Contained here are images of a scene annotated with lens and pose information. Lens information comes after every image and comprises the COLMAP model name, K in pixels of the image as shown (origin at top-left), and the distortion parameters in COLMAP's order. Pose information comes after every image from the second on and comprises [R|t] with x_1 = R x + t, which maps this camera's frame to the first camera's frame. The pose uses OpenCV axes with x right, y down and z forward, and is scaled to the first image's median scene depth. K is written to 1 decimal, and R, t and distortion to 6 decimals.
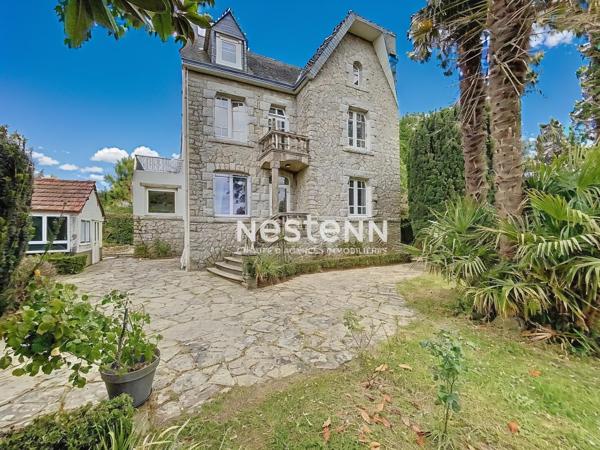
lens RADIAL K [[246.7, 0, 300.0], [0, 246.7, 225.0], [0, 0, 1]] dist [-0.000240, 0.000021]
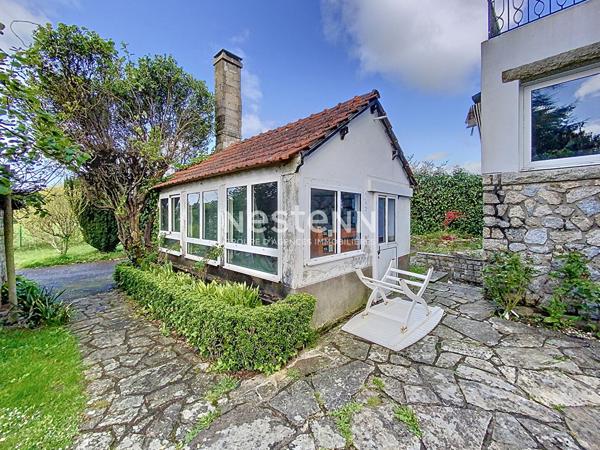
lens RADIAL K [[246.7, 0, 300.0], [0, 246.7, 225.0], [0, 0, 1]] dist [-0.000240, 0.000021]
pose [[0.292259, 0.023797, -0.956043, -0.467348], [0.026612, 0.999101, 0.033004, 0.013554], [0.955969, -0.035088, 0.291363, 0.729563]]
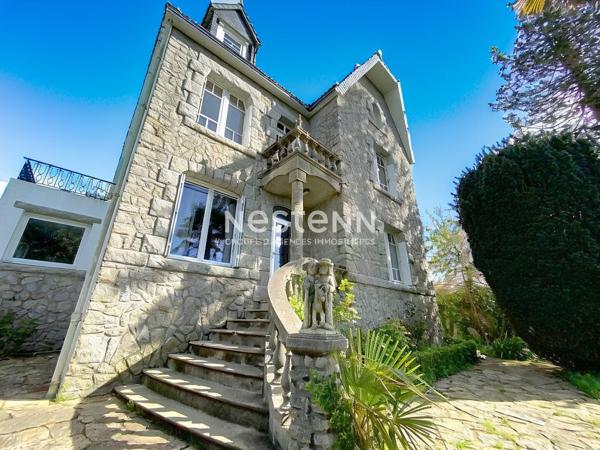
lens RADIAL K [[246.7, 0, 300.0], [0, 246.7, 225.0], [0, 0, 1]] dist [-0.000240, 0.000021]
pose [[0.968585, 0.112365, 0.221848, -0.178450], [-0.031886, 0.940849, -0.337323, 0.048249], [-0.246629, 0.319652, 0.914875, 0.414065]]
